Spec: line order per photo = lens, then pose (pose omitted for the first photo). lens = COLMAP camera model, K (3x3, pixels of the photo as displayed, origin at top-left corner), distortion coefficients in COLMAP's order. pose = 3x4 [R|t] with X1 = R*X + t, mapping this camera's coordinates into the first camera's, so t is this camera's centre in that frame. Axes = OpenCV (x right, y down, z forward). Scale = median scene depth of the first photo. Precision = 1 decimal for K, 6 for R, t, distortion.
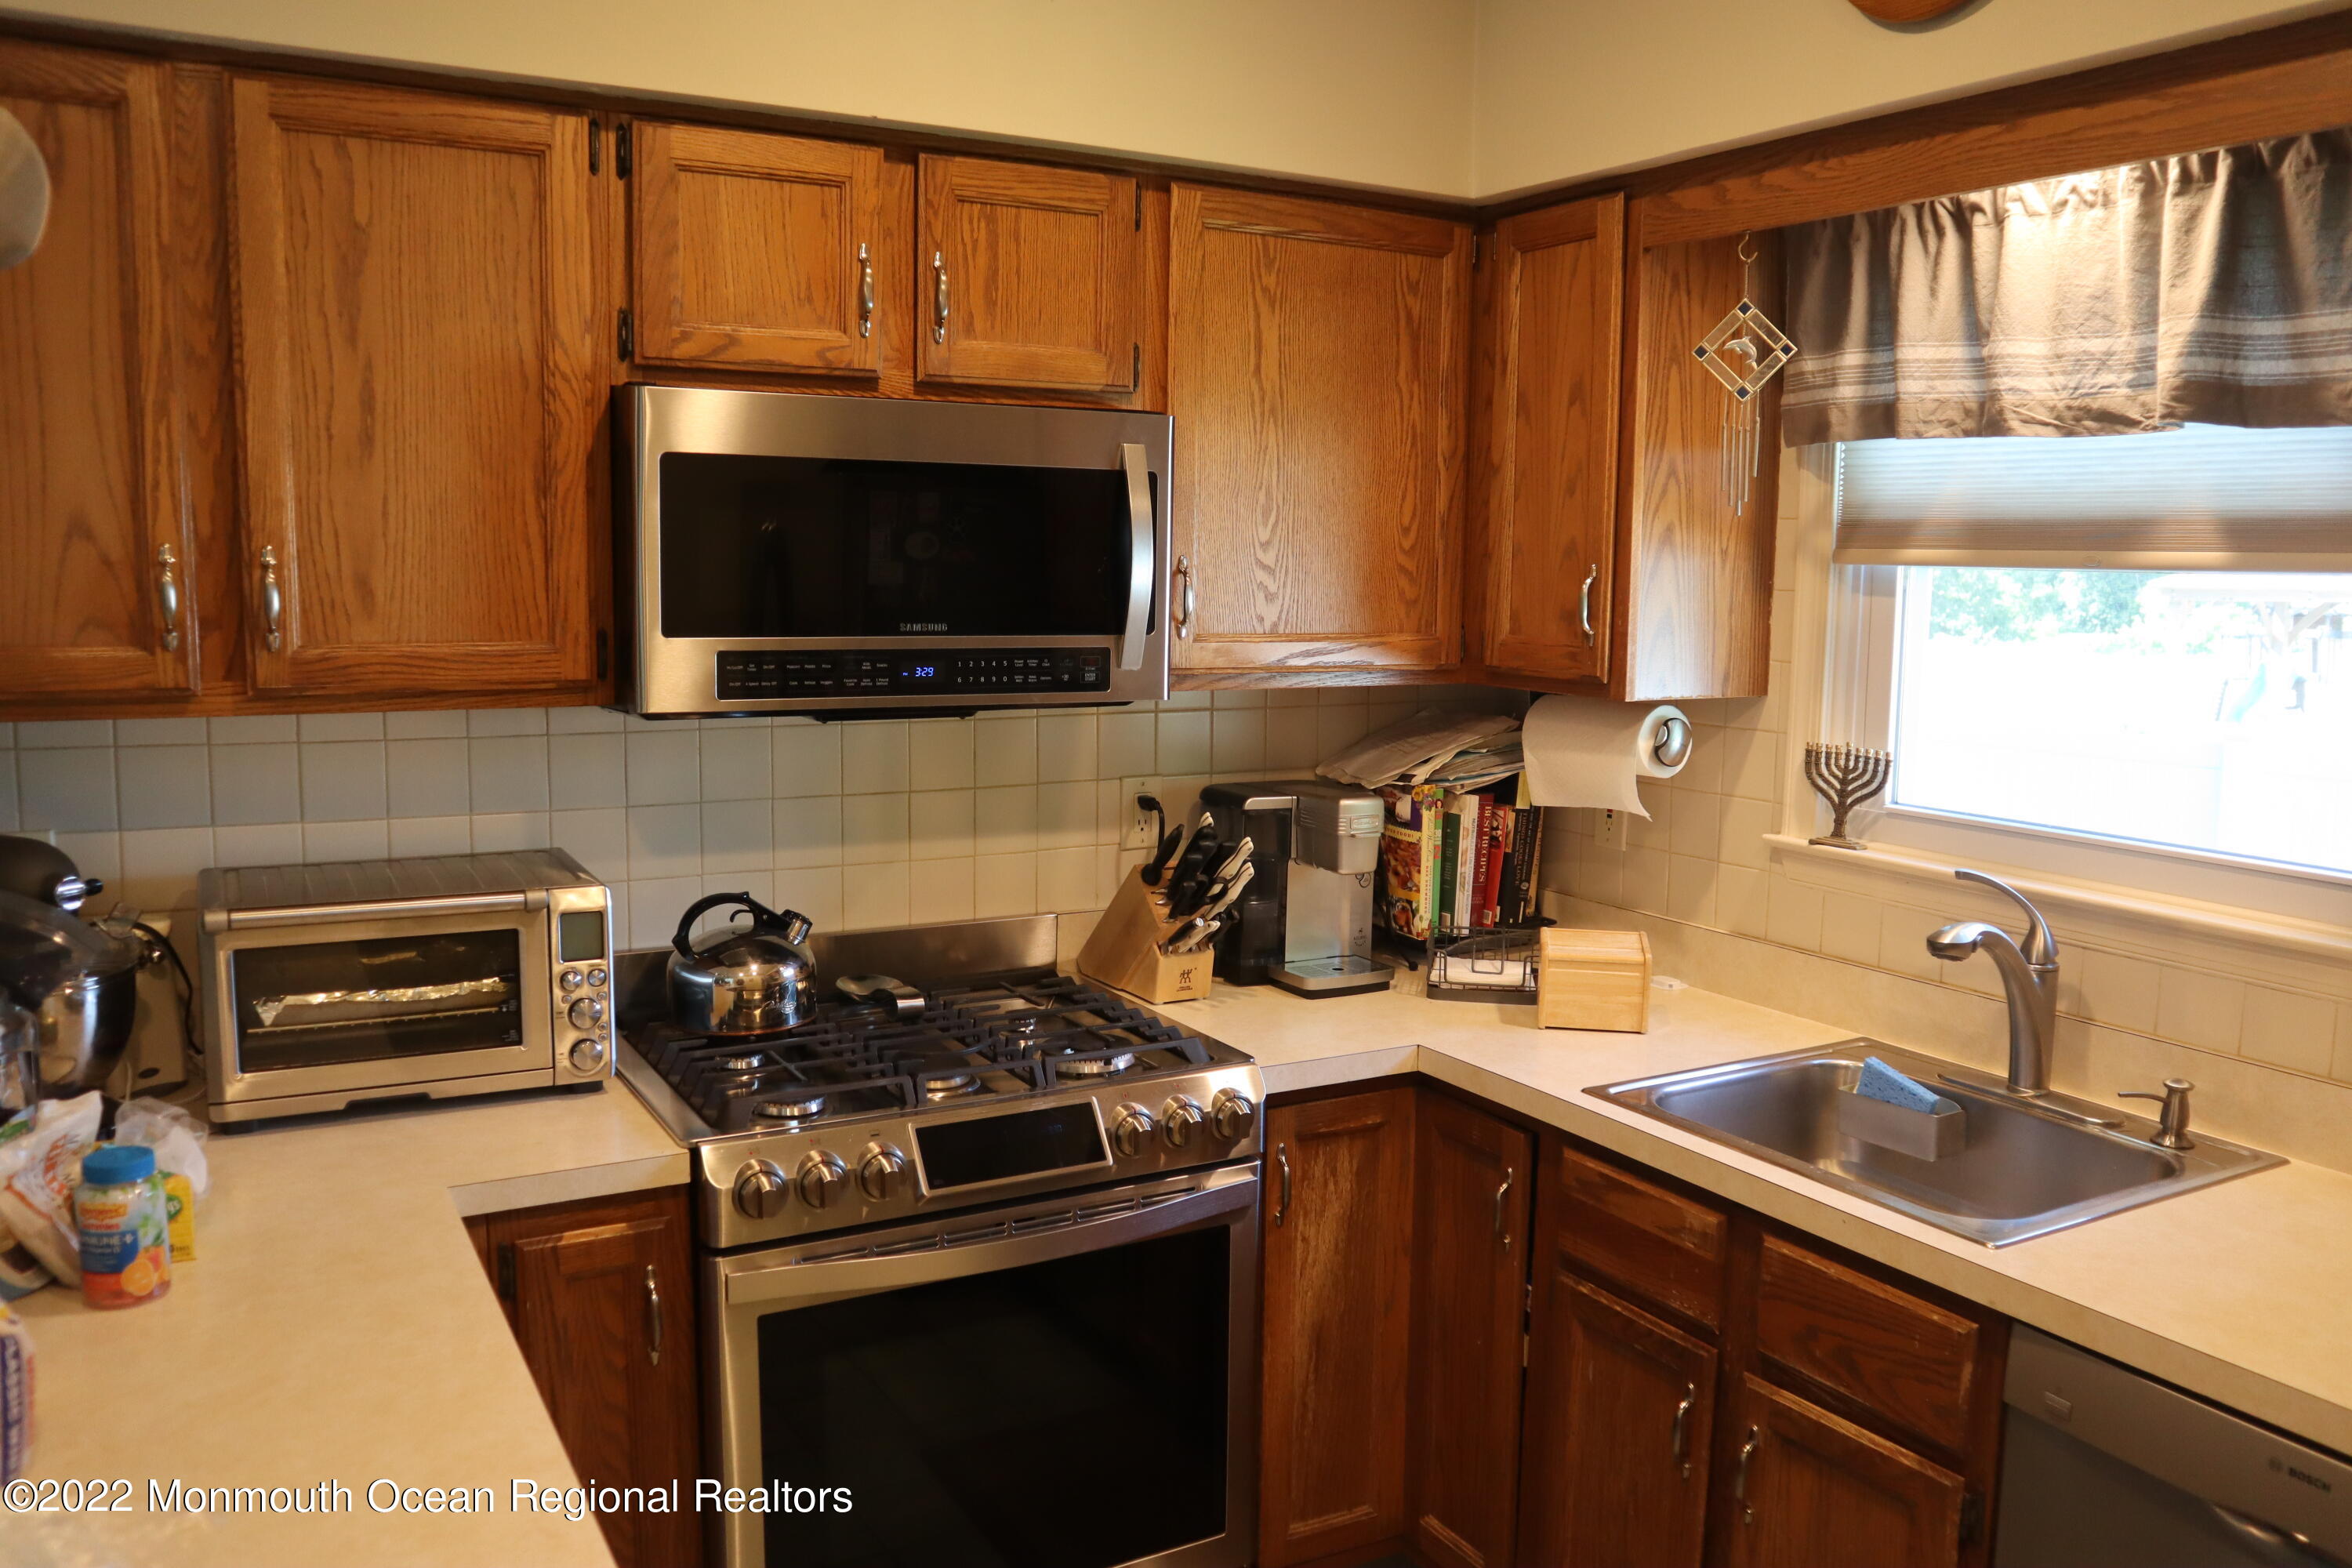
lens RADIAL K [[1831.6, 0, 1177.7], [0, 1831.6, 783.1], [0, 0, 1]] dist [-0.089730, 0.074778]
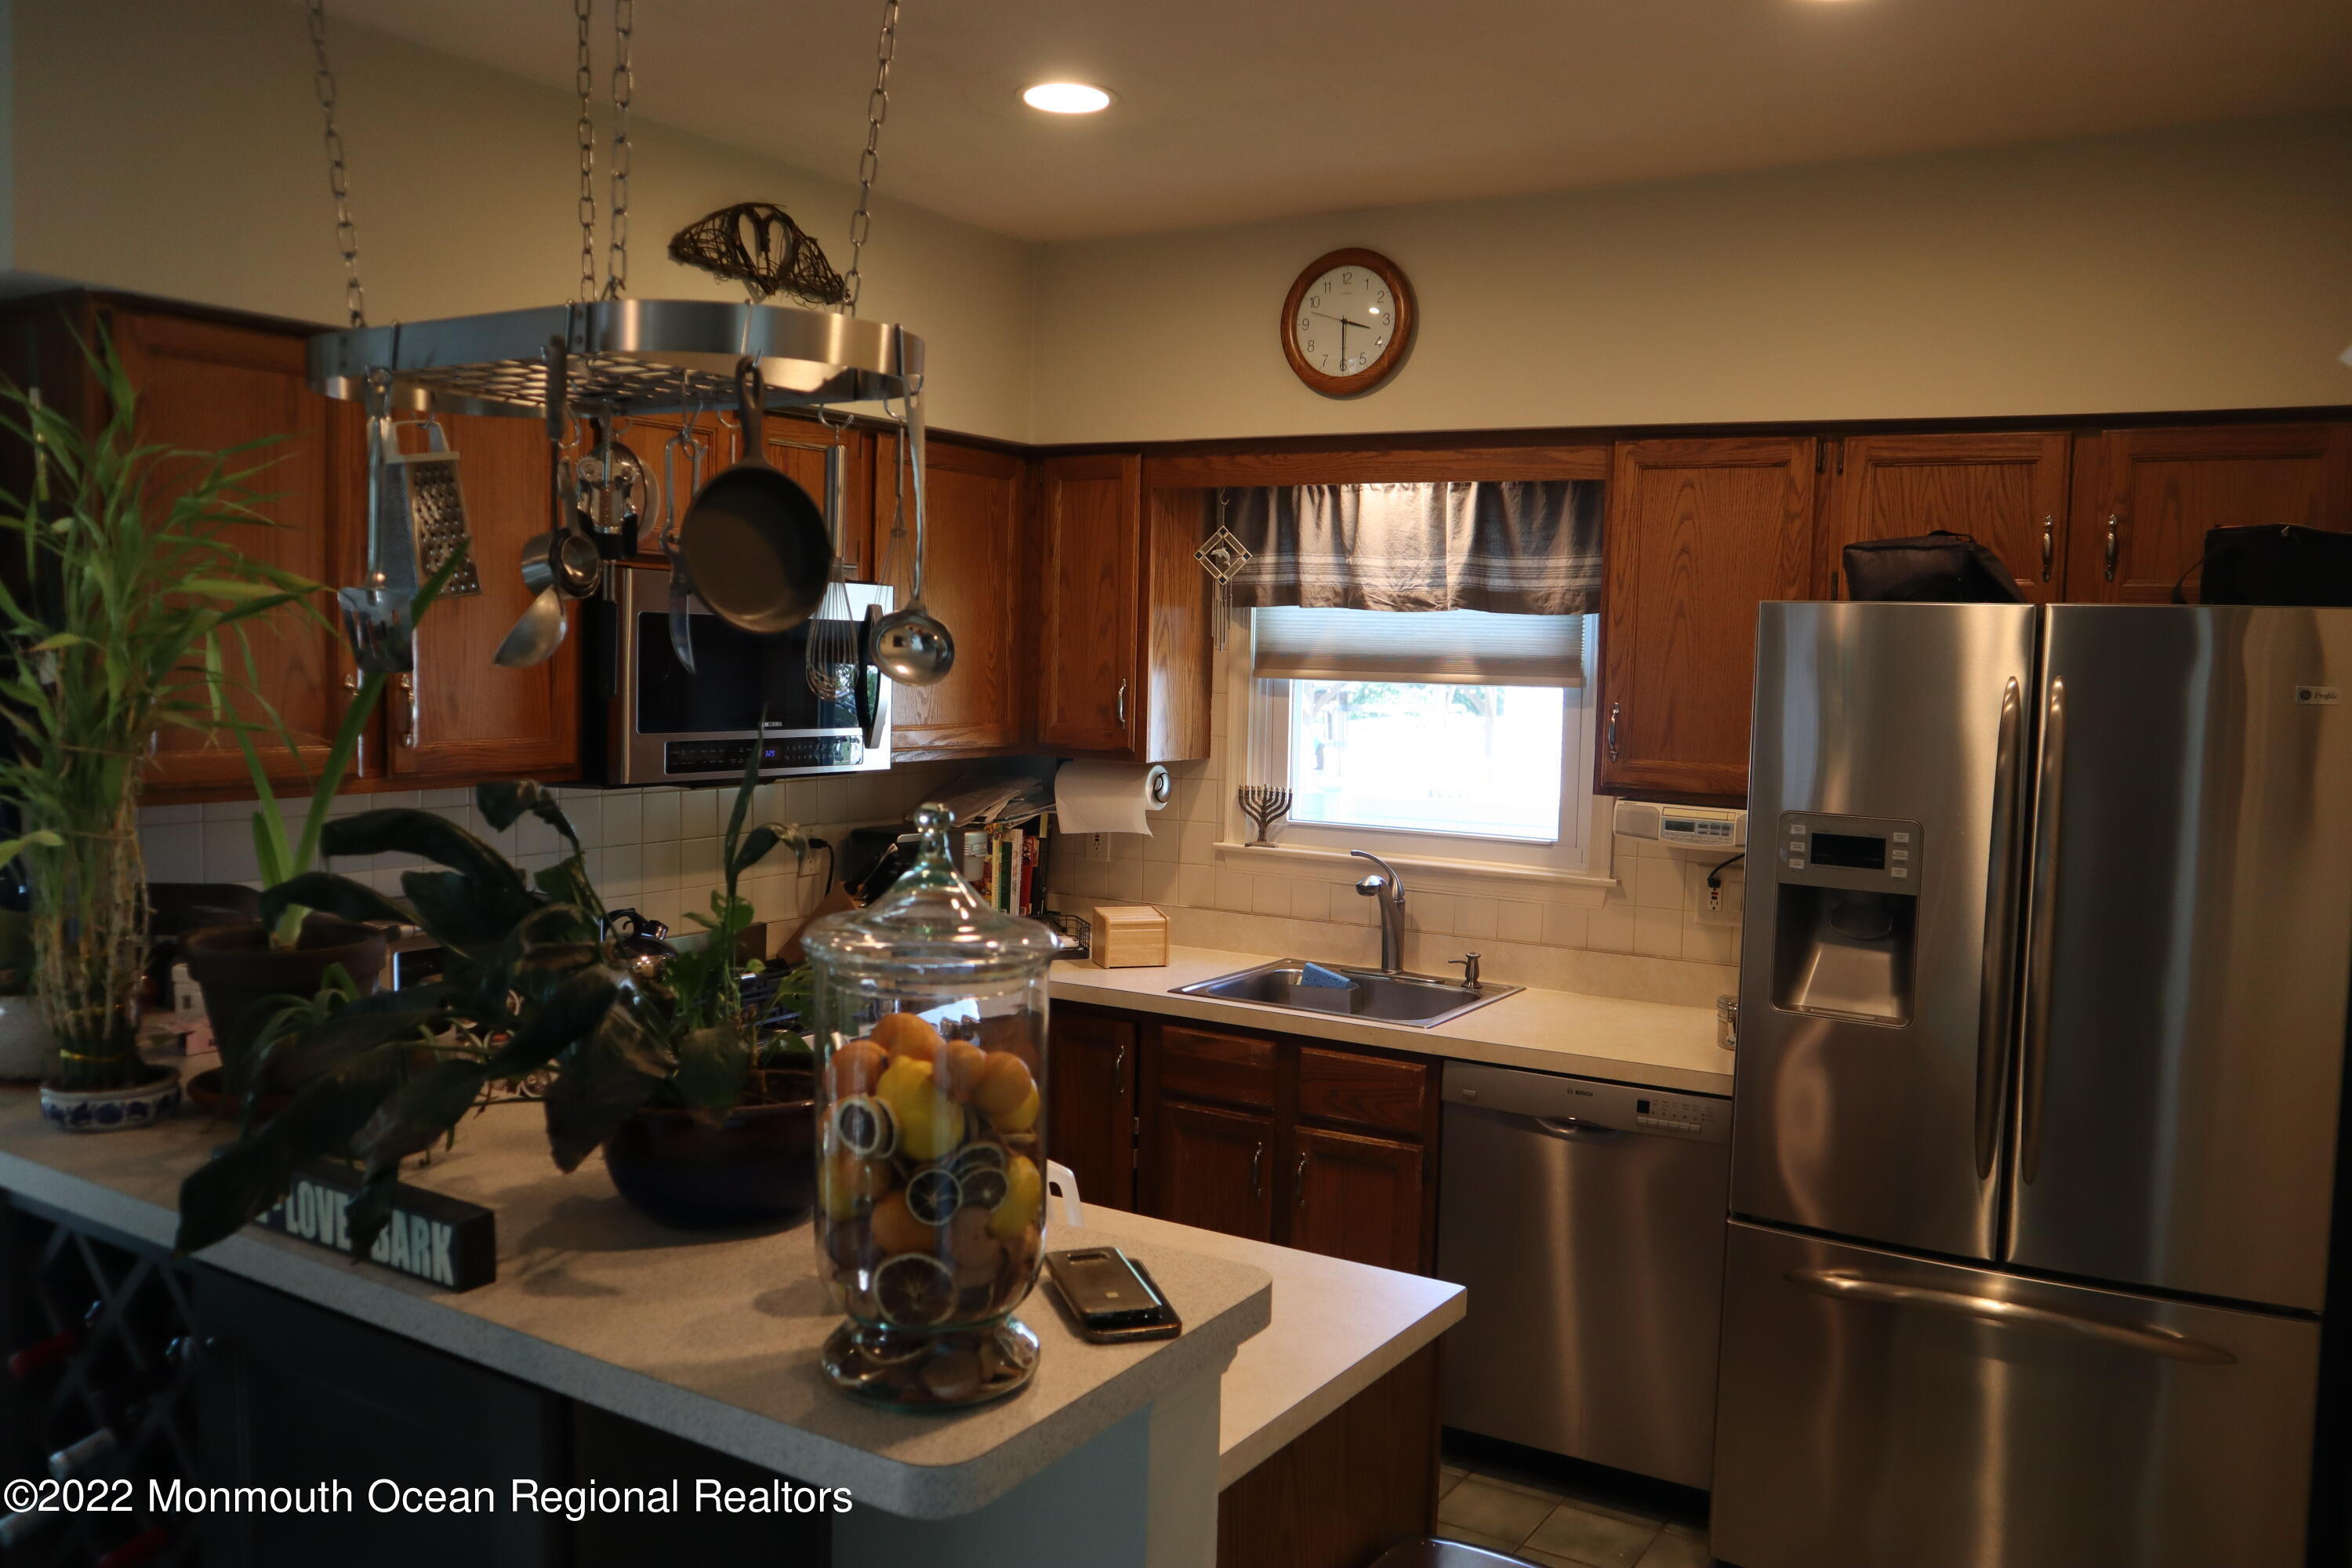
lens RADIAL K [[1831.6, 0, 1182.4], [0, 1831.6, 792.5], [0, 0, 1]] dist [-0.089730, 0.074778]
pose [[0.877630, -0.030943, 0.478339, -0.553533], [0.049910, 0.998389, -0.026986, 0.029585], [-0.476734, 0.047558, 0.877760, -0.489374]]
